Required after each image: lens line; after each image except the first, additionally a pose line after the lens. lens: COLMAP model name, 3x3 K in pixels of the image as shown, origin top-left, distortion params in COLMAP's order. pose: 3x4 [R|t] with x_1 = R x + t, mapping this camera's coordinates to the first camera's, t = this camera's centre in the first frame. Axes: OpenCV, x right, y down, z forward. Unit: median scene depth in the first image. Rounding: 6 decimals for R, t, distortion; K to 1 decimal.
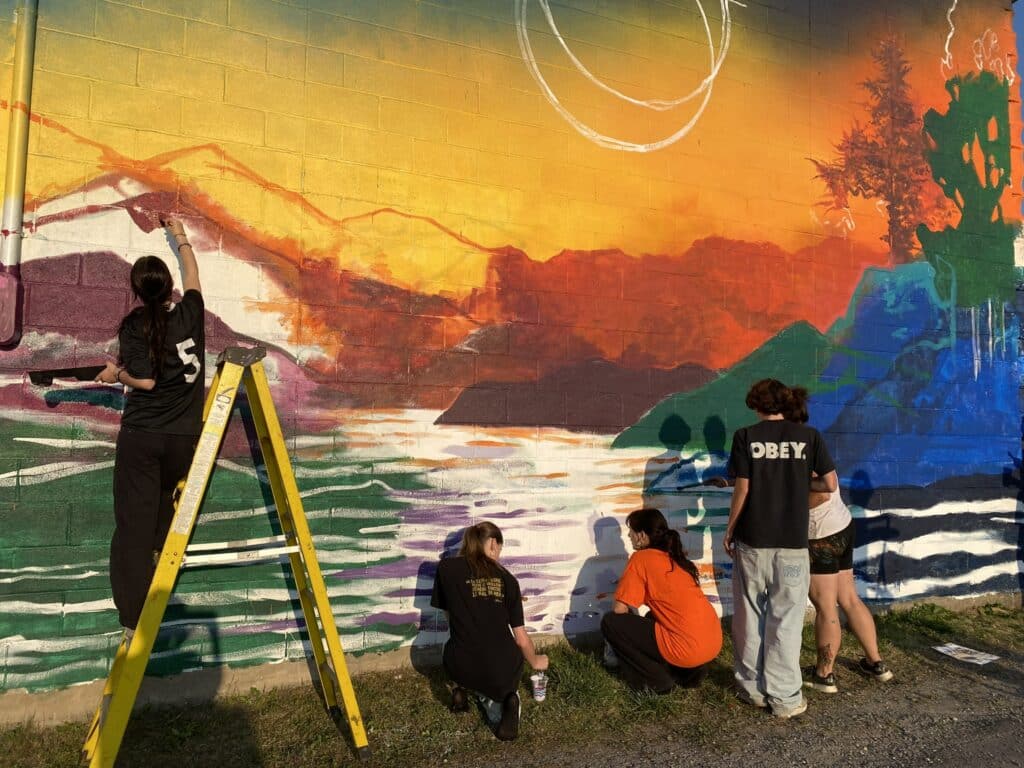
lens RADIAL K [[778.2, 0, 508.7], [0, 778.2, 375.9], [0, 0, 1]] dist [0.018125, -0.009515]
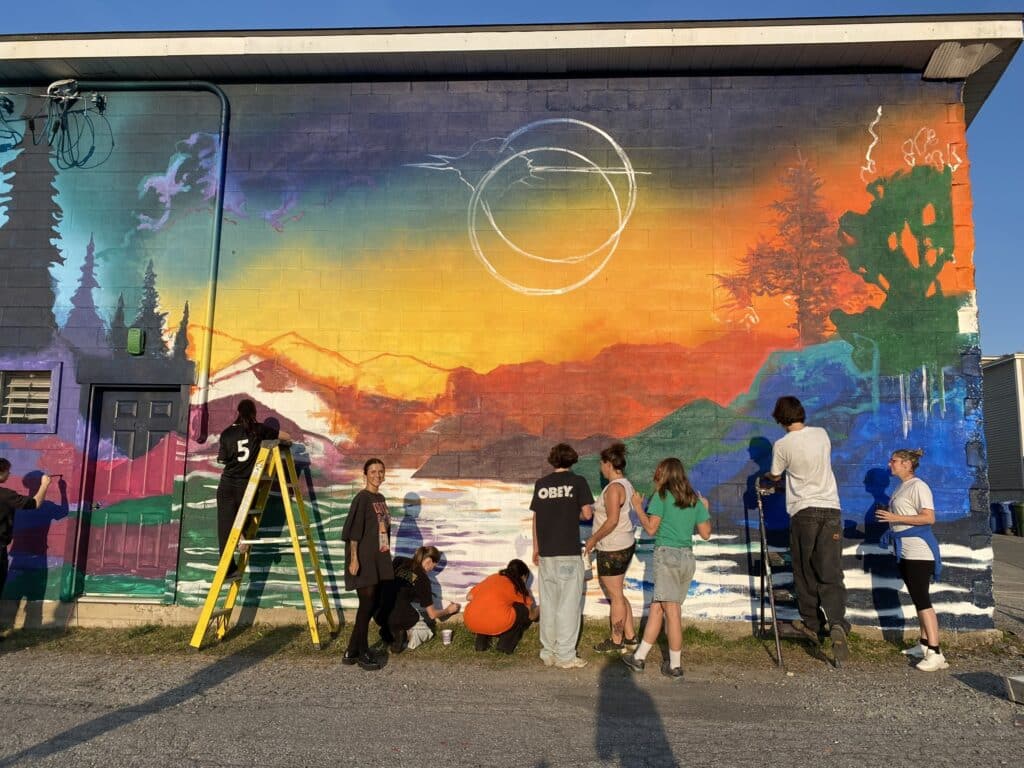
lens RADIAL K [[787.9, 0, 505.0], [0, 787.9, 382.2], [0, 0, 1]] dist [0.036397, -0.023022]
pose [[0.885254, -0.063489, -0.460755, 0.817225], [0.030536, 0.996436, -0.078633, -0.003501], [0.464105, 0.055541, 0.884037, -0.395147]]
